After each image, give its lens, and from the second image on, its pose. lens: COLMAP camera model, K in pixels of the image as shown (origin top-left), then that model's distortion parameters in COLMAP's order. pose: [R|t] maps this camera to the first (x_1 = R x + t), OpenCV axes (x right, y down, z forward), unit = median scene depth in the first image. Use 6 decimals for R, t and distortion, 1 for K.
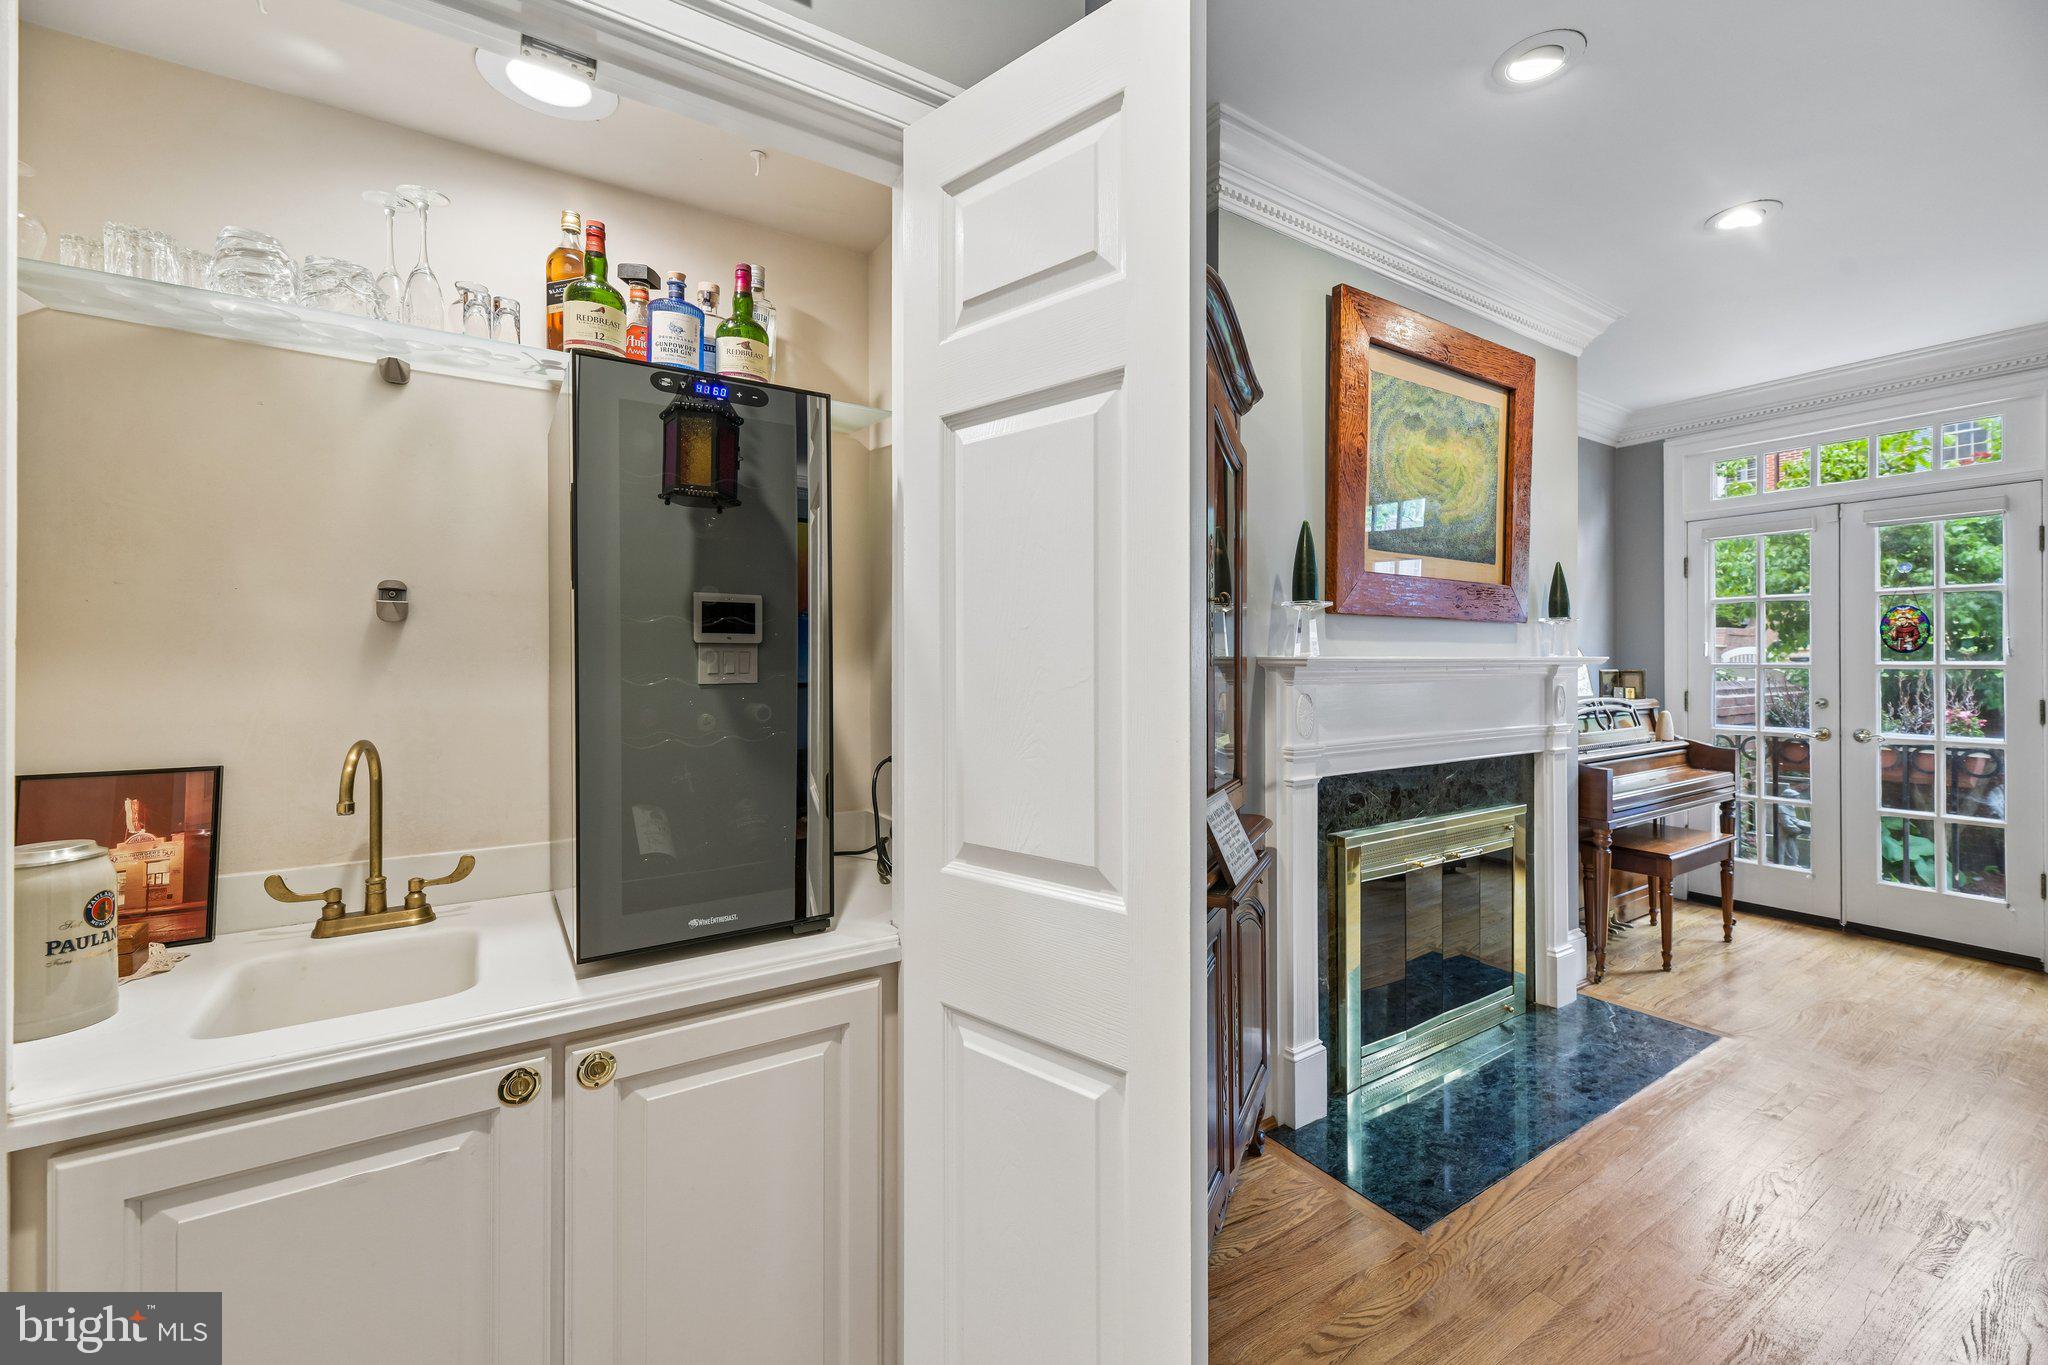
lens RADIAL K [[806.6, 0, 1029.9], [0, 806.6, 658.0], [0, 0, 1]] dist [0.000431, 0.000007]
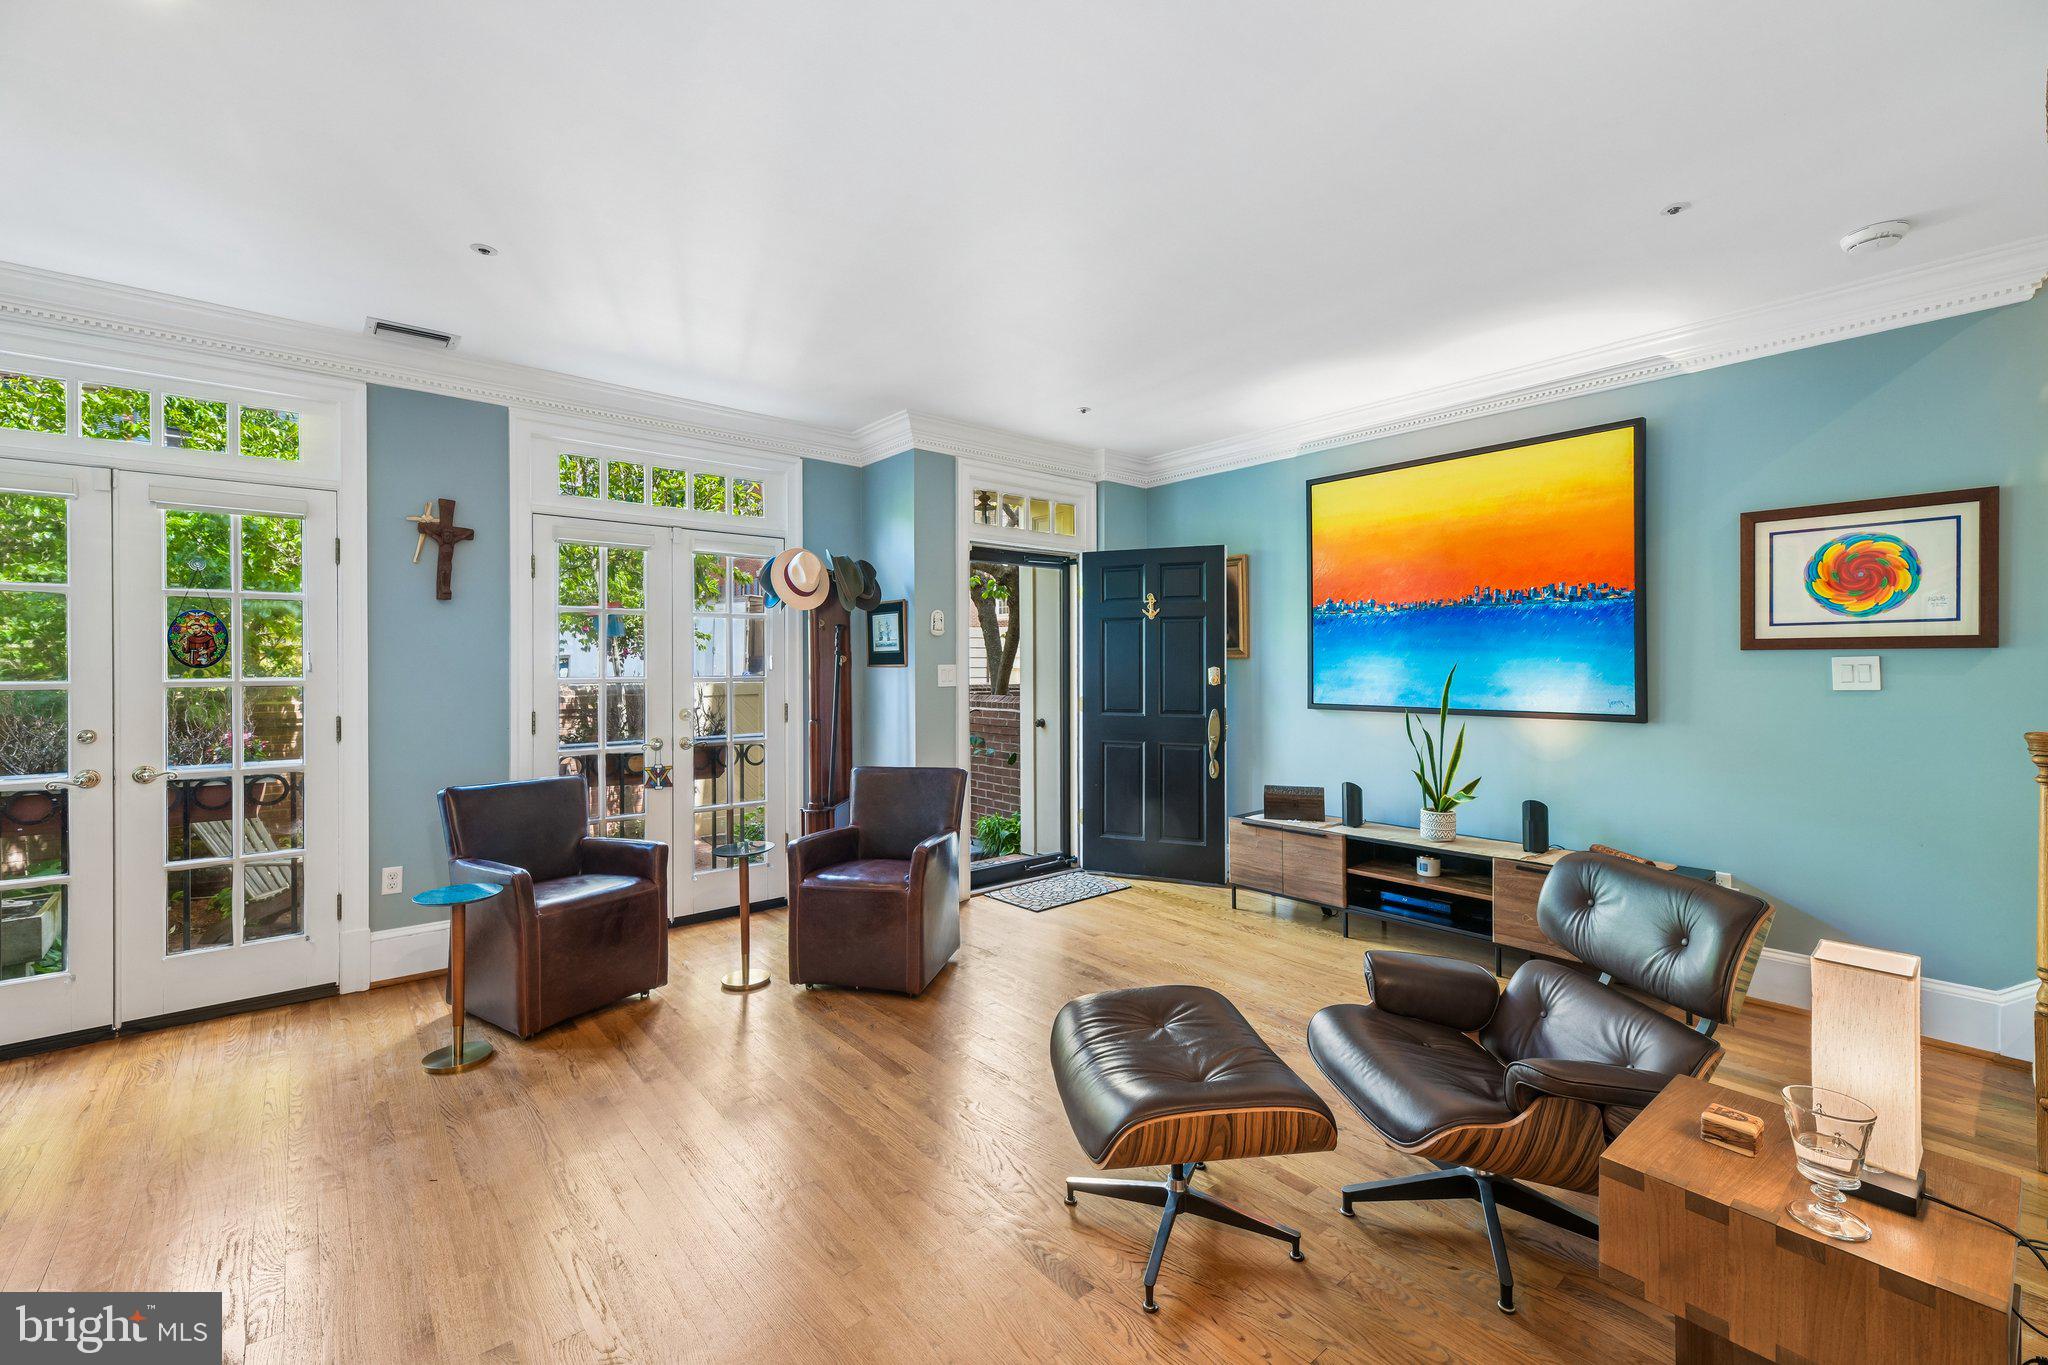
lens RADIAL K [[854.7, 0, 1040.0], [0, 854.7, 664.4], [0, 0, 1]] dist [0.008375, -0.000433]
pose [[-0.149847, 0.001136, 0.988708, 0.093994], [0.003639, 0.999993, -0.000598, -0.006846], [-0.988702, 0.003508, -0.149851, 0.301449]]
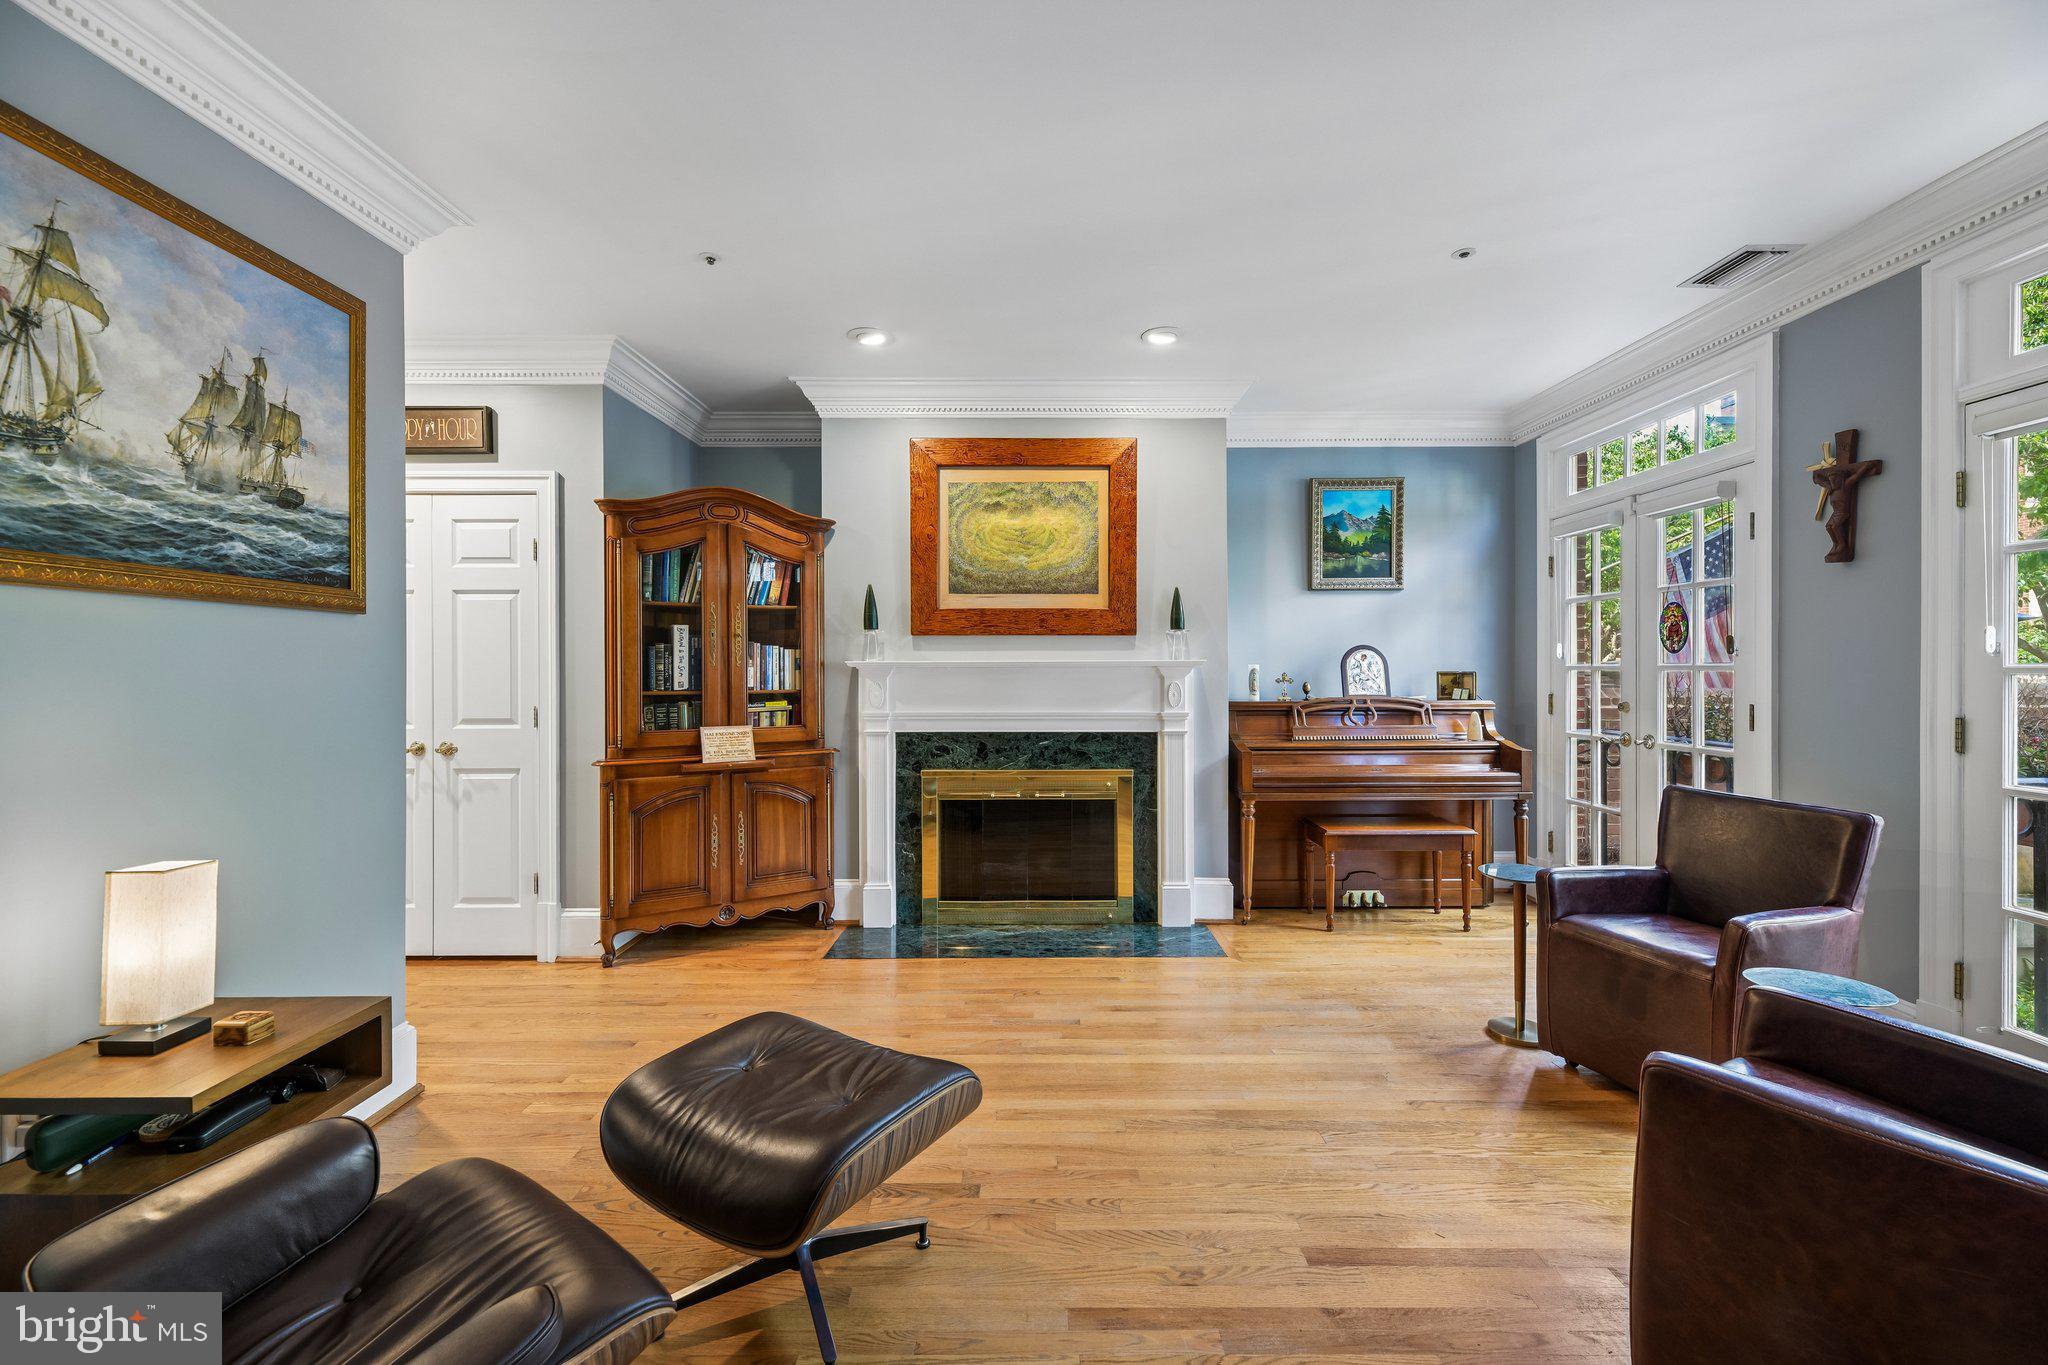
lens RADIAL K [[829.4, 0, 1037.2], [0, 829.4, 667.4], [0, 0, 1]] dist [0.010777, -0.003747]
pose [[0.847690, -0.002260, -0.530487, 1.037294], [0.002832, 0.999996, 0.000266, 0.008288], [0.530484, -0.001728, 0.847693, -0.220461]]
